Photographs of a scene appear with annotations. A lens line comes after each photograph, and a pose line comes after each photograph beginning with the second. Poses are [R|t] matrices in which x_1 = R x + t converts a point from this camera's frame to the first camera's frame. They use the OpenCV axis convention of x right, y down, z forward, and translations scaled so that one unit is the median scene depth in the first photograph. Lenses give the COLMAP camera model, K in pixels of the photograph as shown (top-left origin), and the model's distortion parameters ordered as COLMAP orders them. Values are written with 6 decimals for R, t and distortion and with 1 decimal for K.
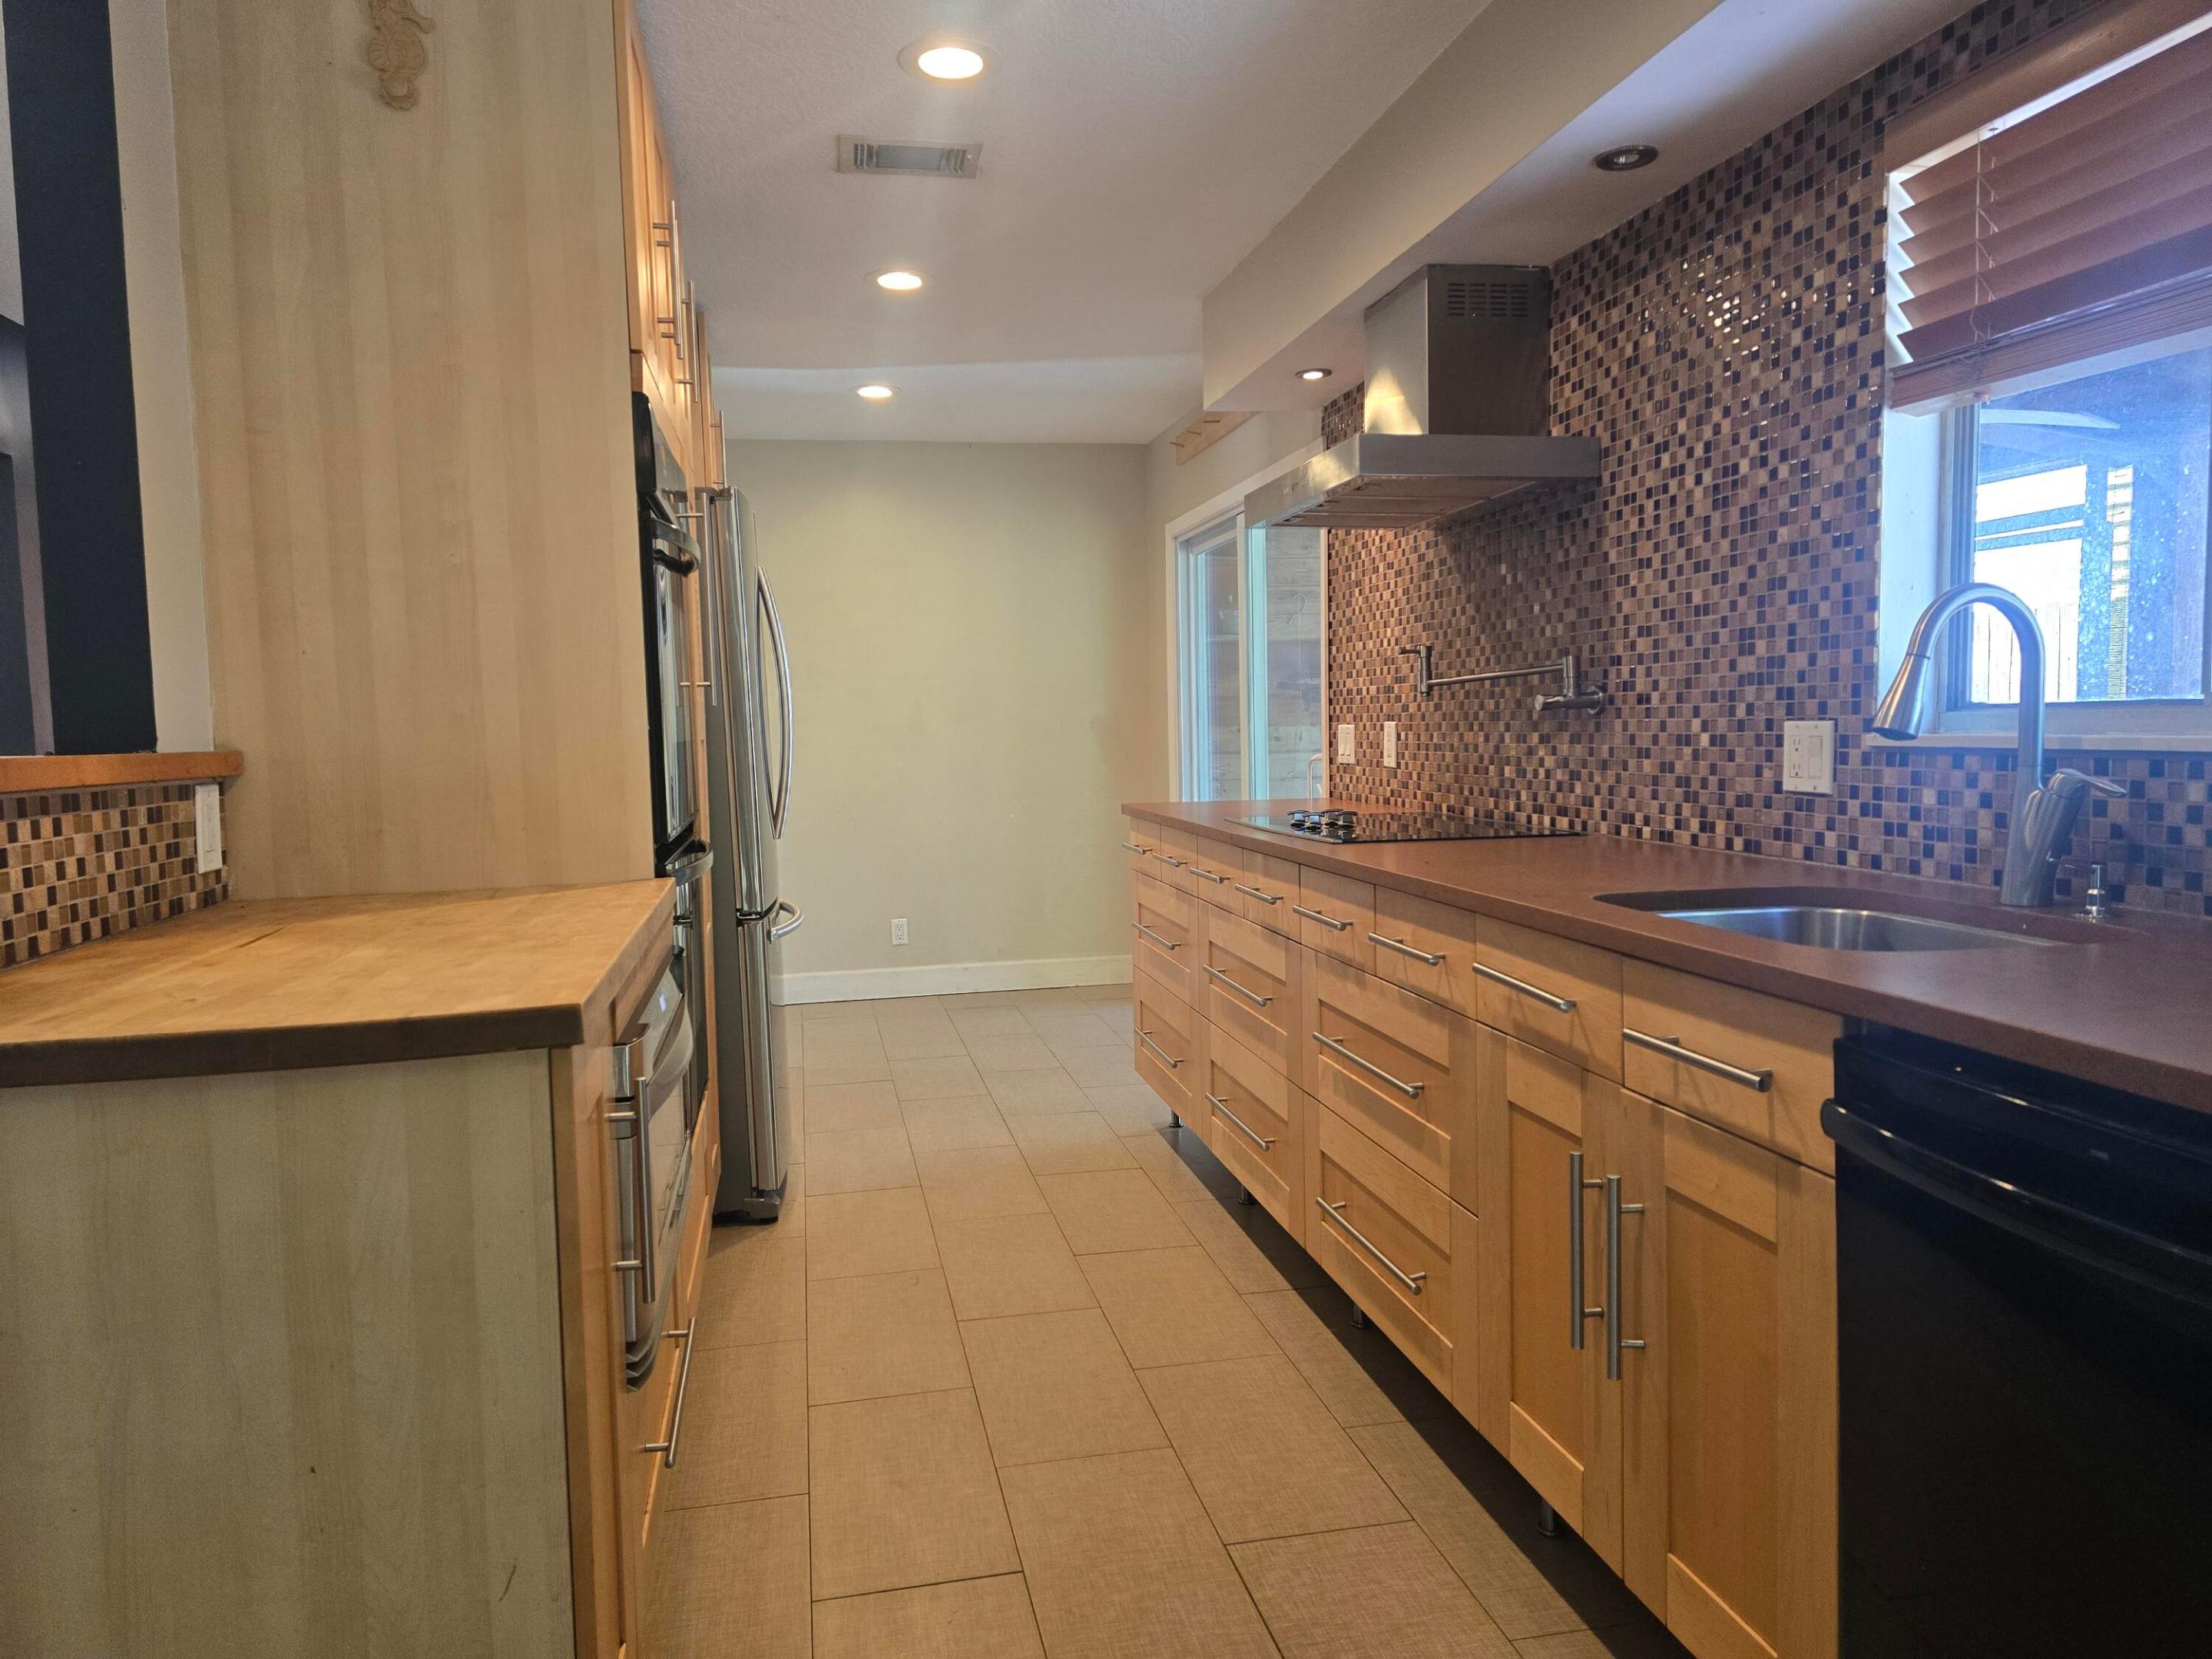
lens RADIAL K [[1483.9, 0, 1081.9], [0, 1483.9, 828.0], [0, 0, 1]] dist [0.049217, -0.039166]
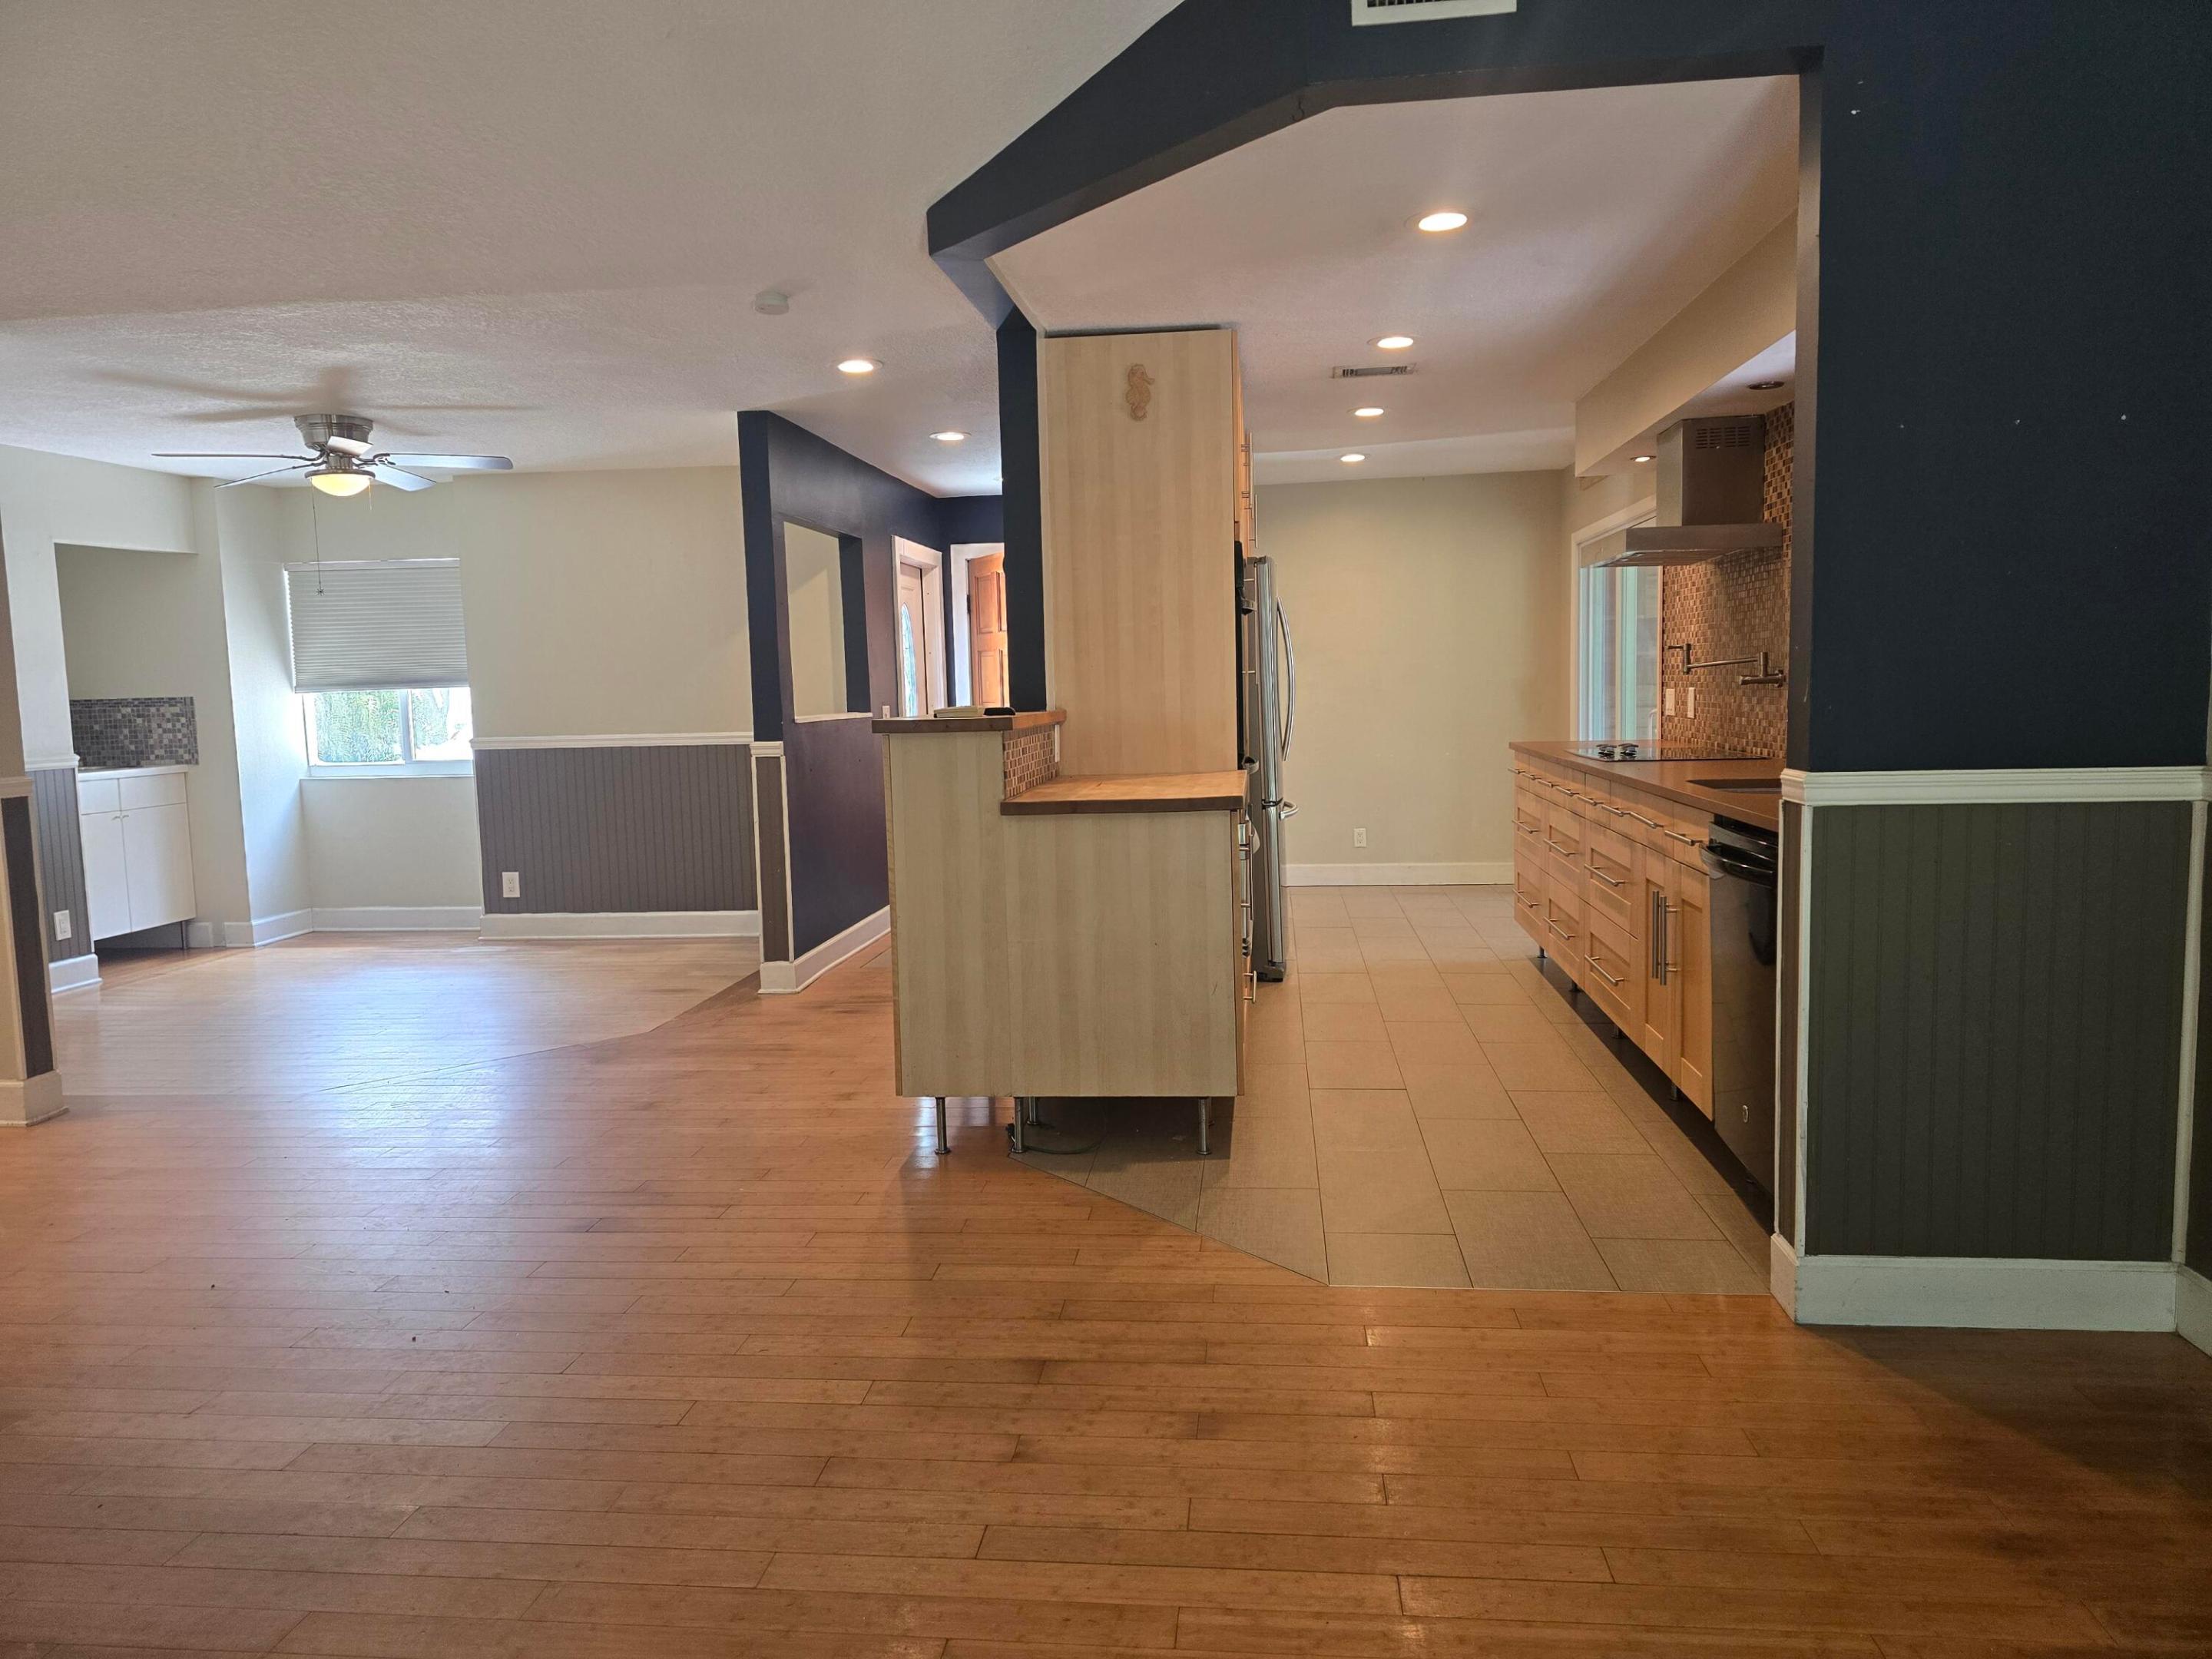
lens RADIAL K [[1483.9, 0, 1094.3], [0, 1483.9, 826.1], [0, 0, 1]] dist [0.049217, -0.039166]
pose [[0.953610, 0.026904, -0.299842, 0.119977], [-0.017007, 0.999223, 0.035568, 0.033710], [0.300565, -0.028819, 0.953326, -0.846255]]
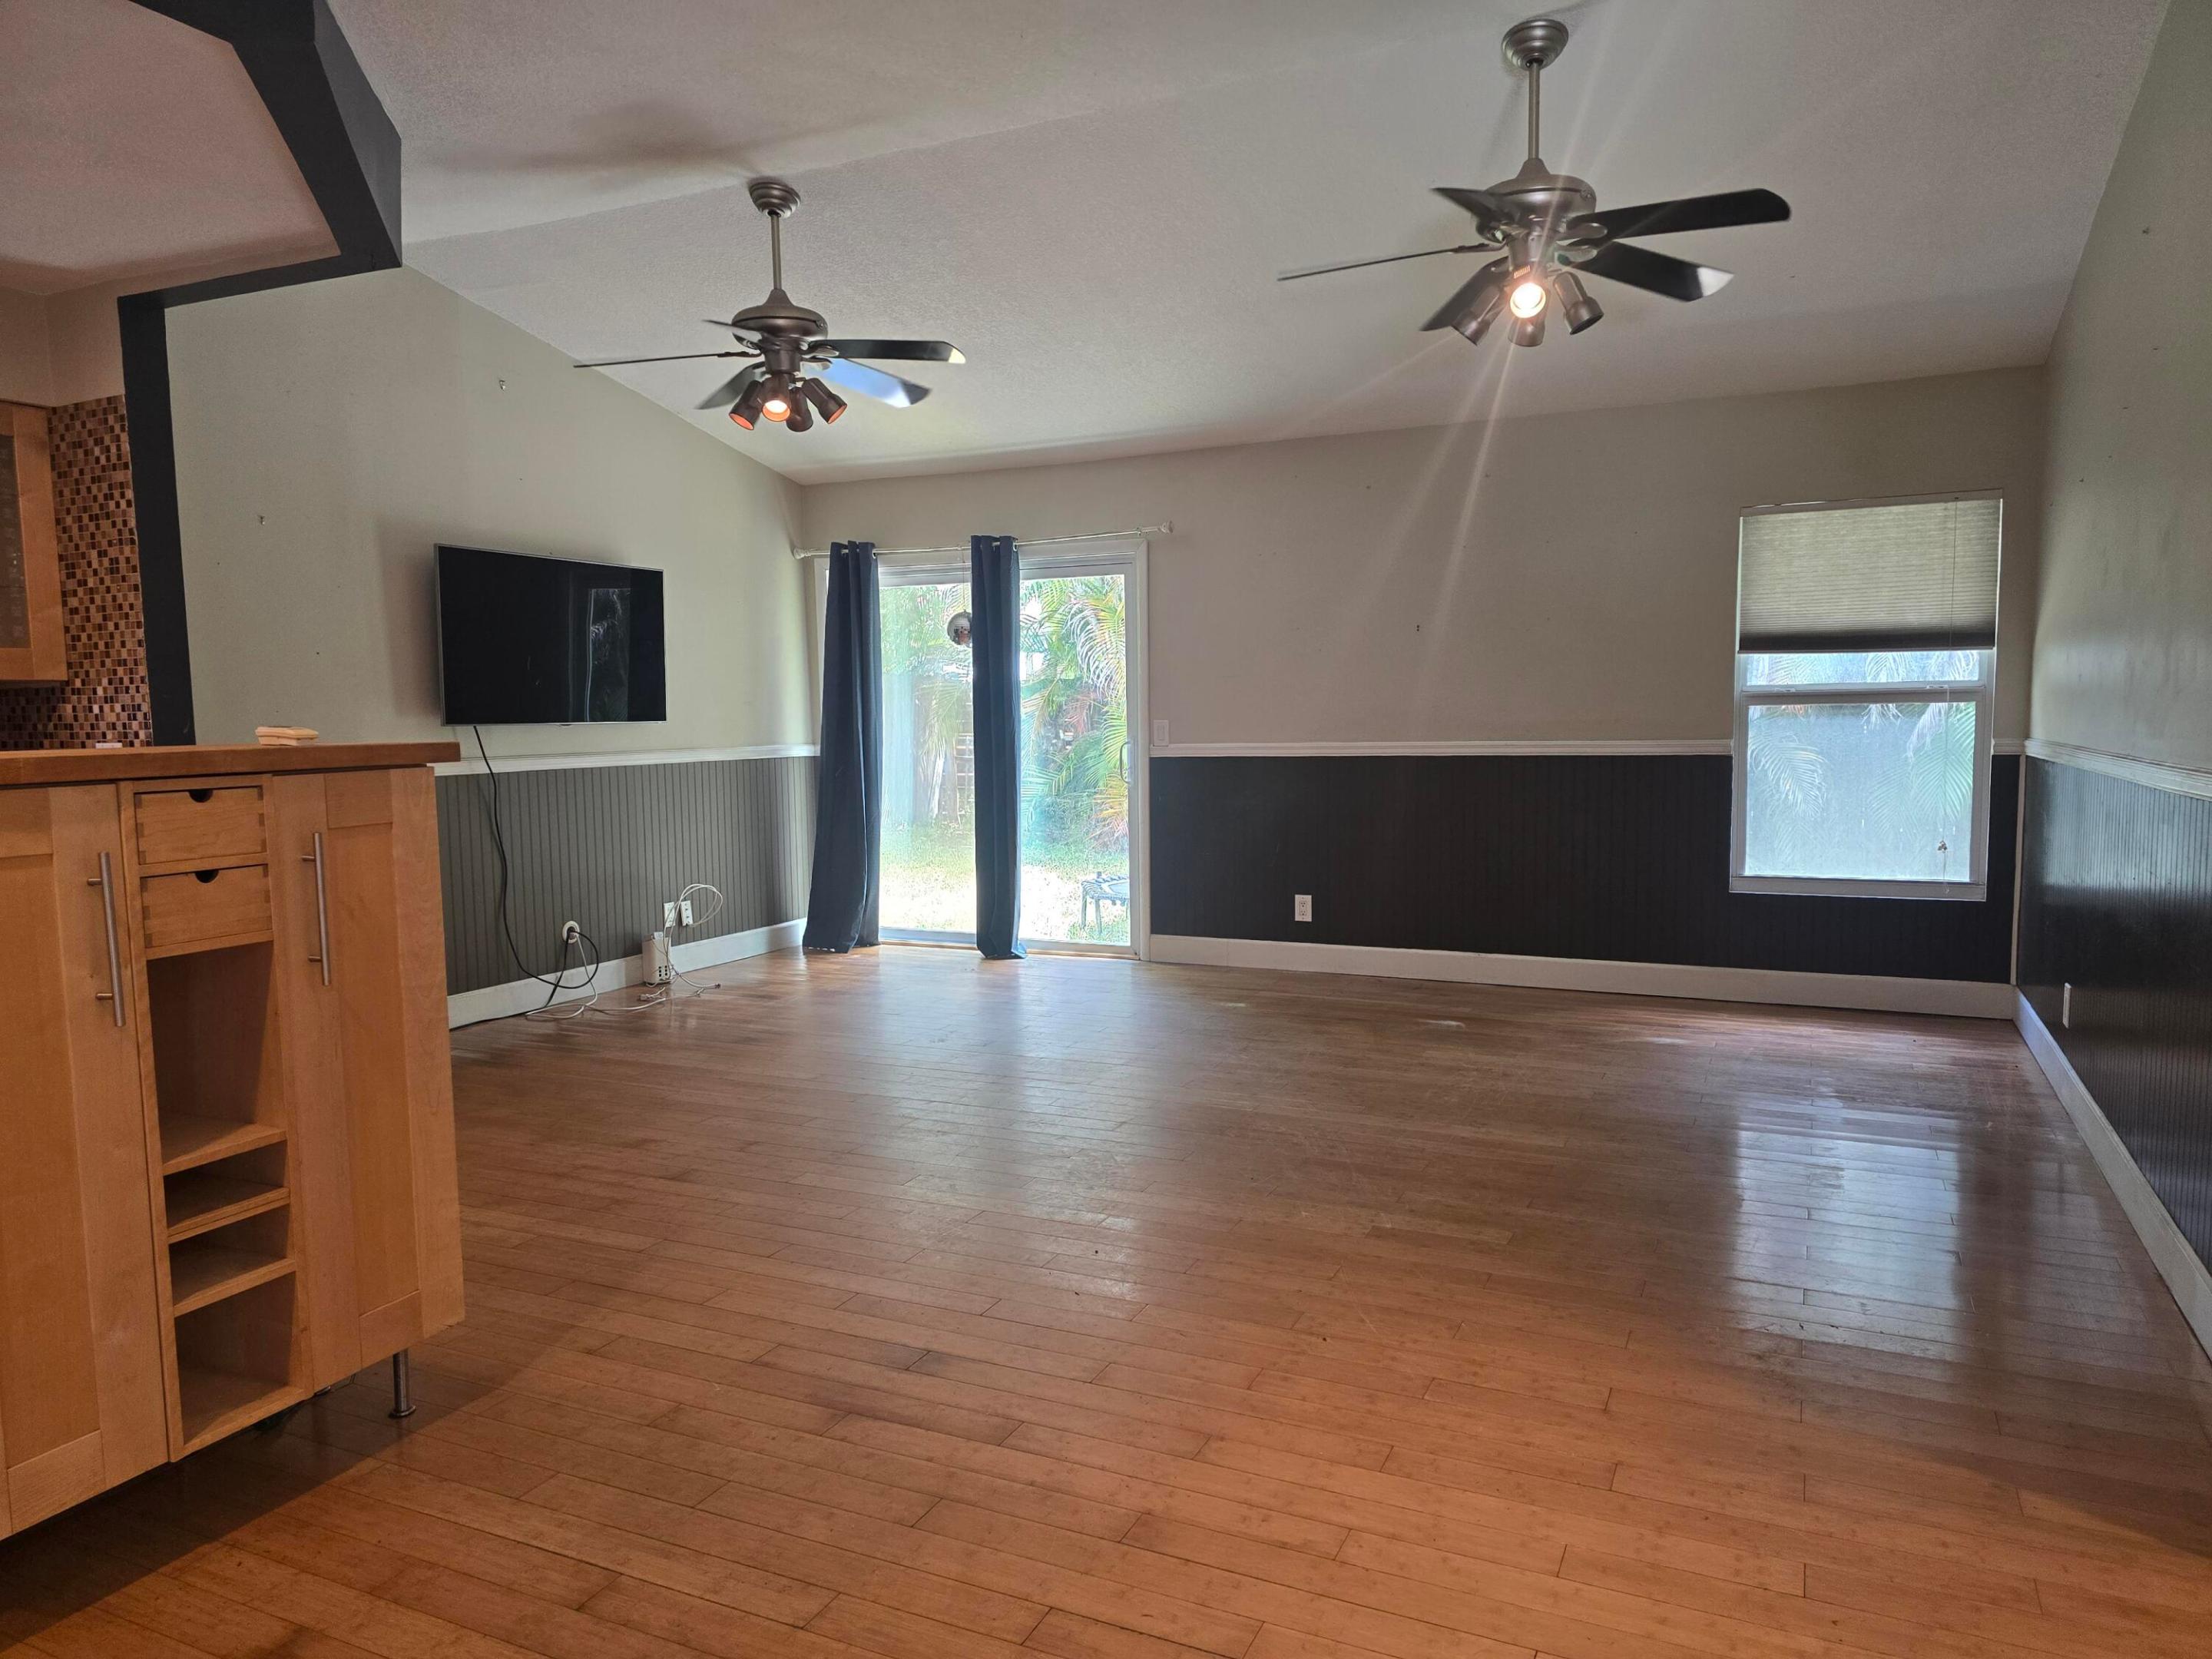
lens RADIAL K [[1483.9, 0, 1103.1], [0, 1483.9, 847.7], [0, 0, 1]] dist [0.049217, -0.039166]
pose [[-0.803450, -0.019345, 0.595057, -1.311725], [0.081905, 0.986378, 0.142656, -0.049448], [-0.589711, 0.163355, -0.790921, 0.846060]]
